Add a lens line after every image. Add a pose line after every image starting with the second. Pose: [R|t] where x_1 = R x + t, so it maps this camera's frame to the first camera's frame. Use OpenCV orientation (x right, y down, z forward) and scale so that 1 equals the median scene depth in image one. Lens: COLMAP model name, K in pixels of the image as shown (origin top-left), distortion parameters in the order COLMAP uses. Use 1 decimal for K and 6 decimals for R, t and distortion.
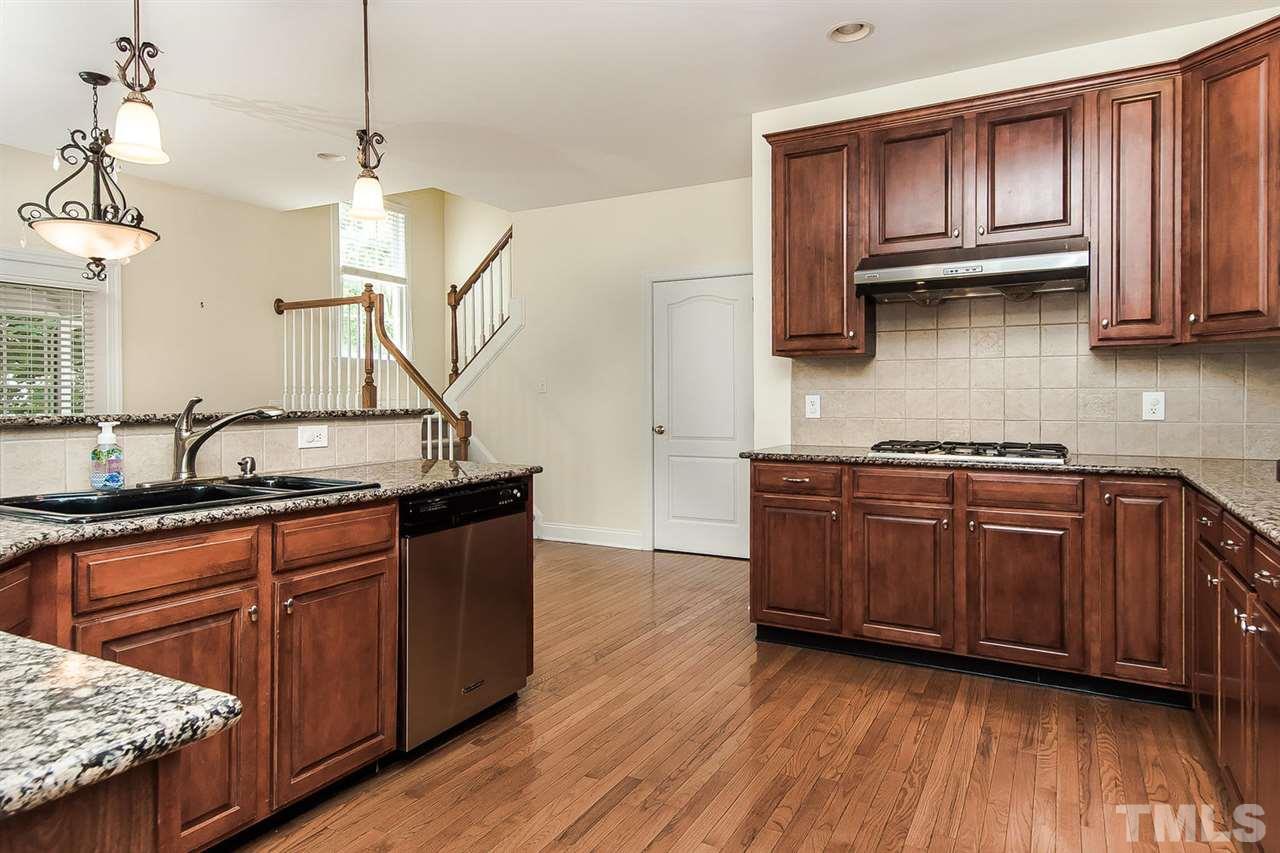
lens RADIAL K [[783.0, 0, 629.9], [0, 783.0, 404.3], [0, 0, 1]] dist [0.014407, -0.002186]
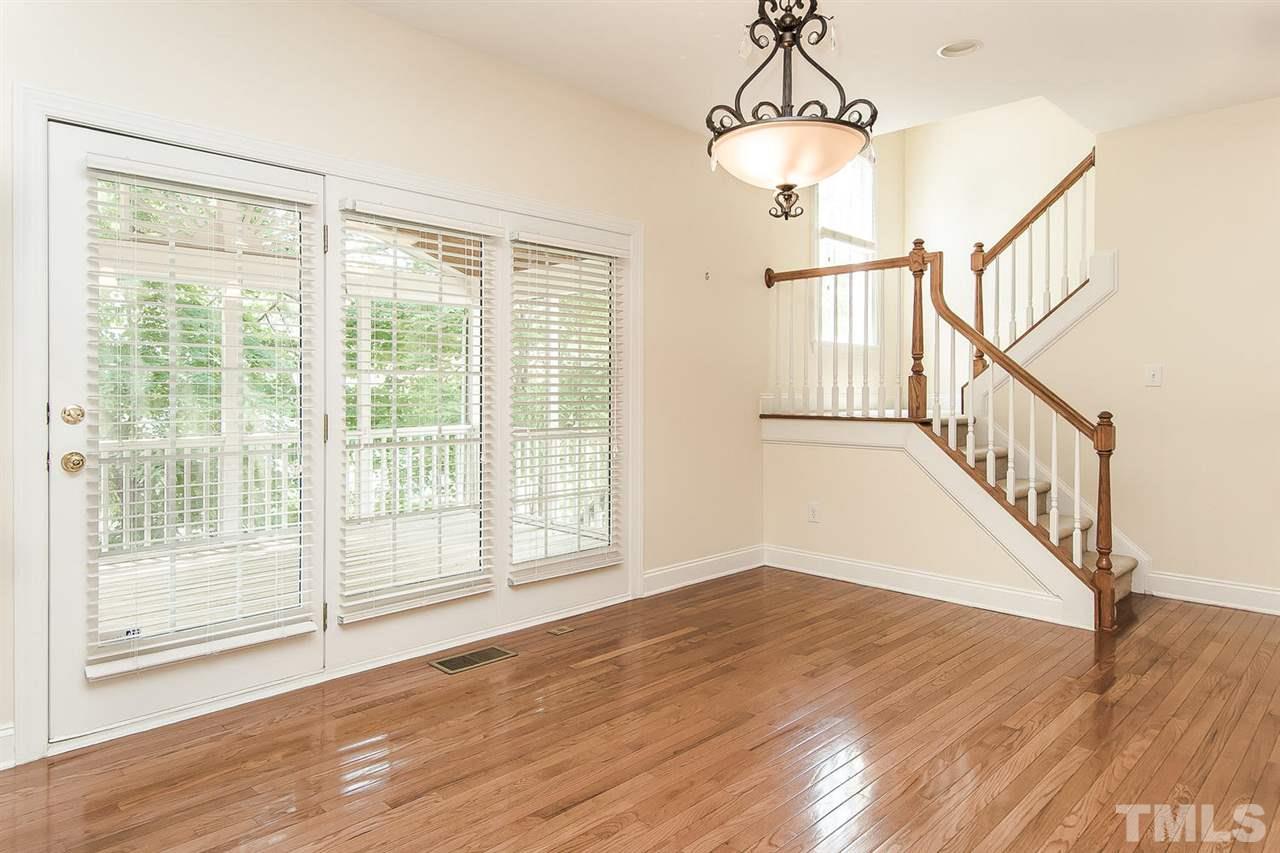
lens RADIAL K [[783.0, 0, 614.9], [0, 783.0, 399.0], [0, 0, 1]] dist [0.014407, -0.002186]
pose [[0.960632, 0.010122, -0.277638, -0.640997], [-0.009113, 0.999946, 0.004922, -0.003721], [0.277673, -0.002198, 0.960673, 0.315281]]
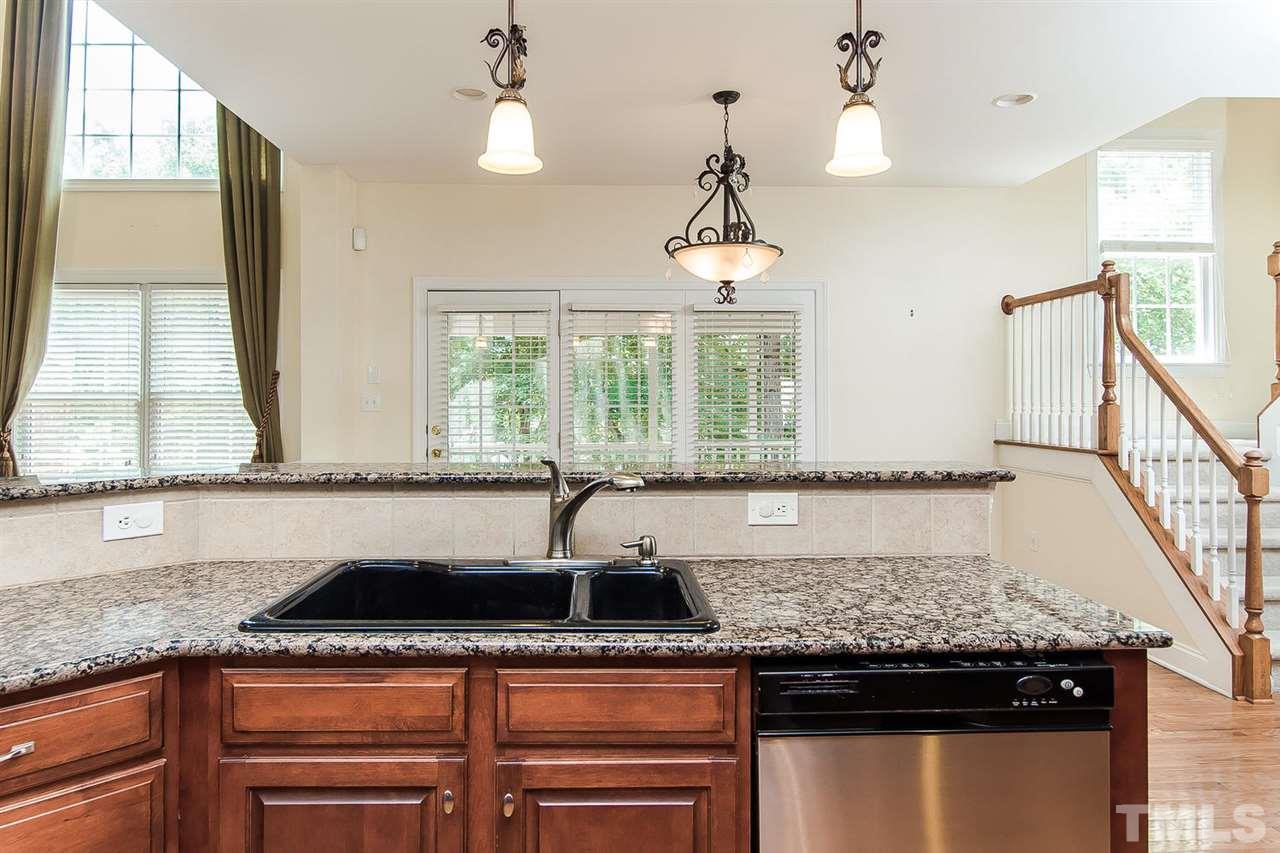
lens RADIAL K [[783.0, 0, 623.9], [0, 783.0, 387.1], [0, 0, 1]] dist [0.014407, -0.002186]
pose [[0.506628, -0.007402, -0.862133, 0.092428], [-0.008387, 0.999874, -0.013513, -0.041521], [0.862124, 0.014077, 0.506502, 0.412817]]
